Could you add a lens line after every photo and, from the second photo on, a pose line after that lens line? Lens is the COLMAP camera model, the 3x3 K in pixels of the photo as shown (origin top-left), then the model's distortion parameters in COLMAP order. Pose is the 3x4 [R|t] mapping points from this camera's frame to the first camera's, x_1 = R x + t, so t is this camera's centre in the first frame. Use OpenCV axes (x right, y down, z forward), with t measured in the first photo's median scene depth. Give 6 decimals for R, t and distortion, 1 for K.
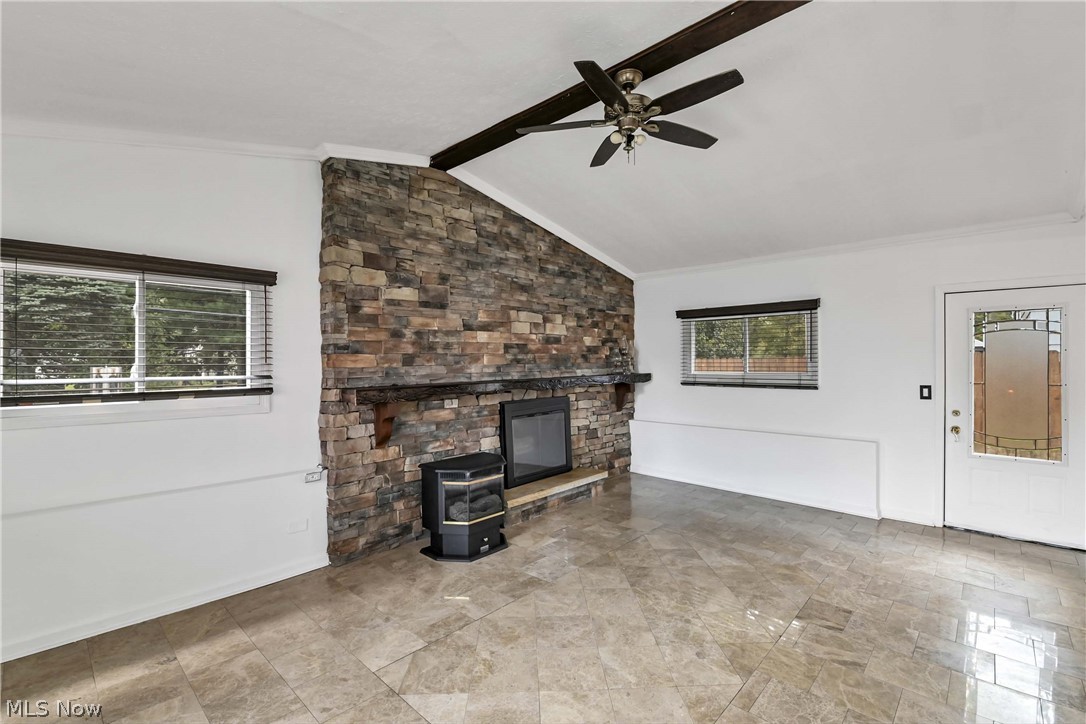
lens RADIAL K [[490.0, 0, 572.4], [0, 490.0, 363.2], [0, 0, 1]] dist [-0.000128, -0.011100]
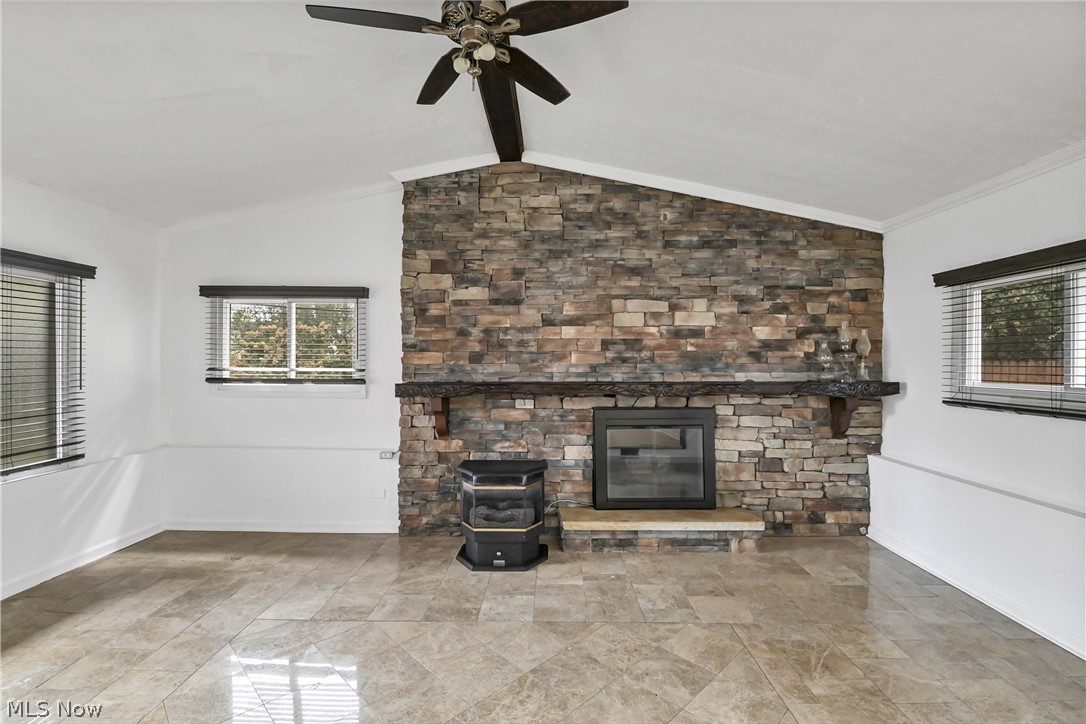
lens RADIAL K [[490.0, 0, 513.6], [0, 490.0, 364.7], [0, 0, 1]] dist [-0.000128, -0.011100]
pose [[0.646287, 0.011816, -0.763003, 0.465662], [-0.011028, 0.999920, 0.006143, 0.000883], [0.763015, 0.004444, 0.646366, 0.371042]]
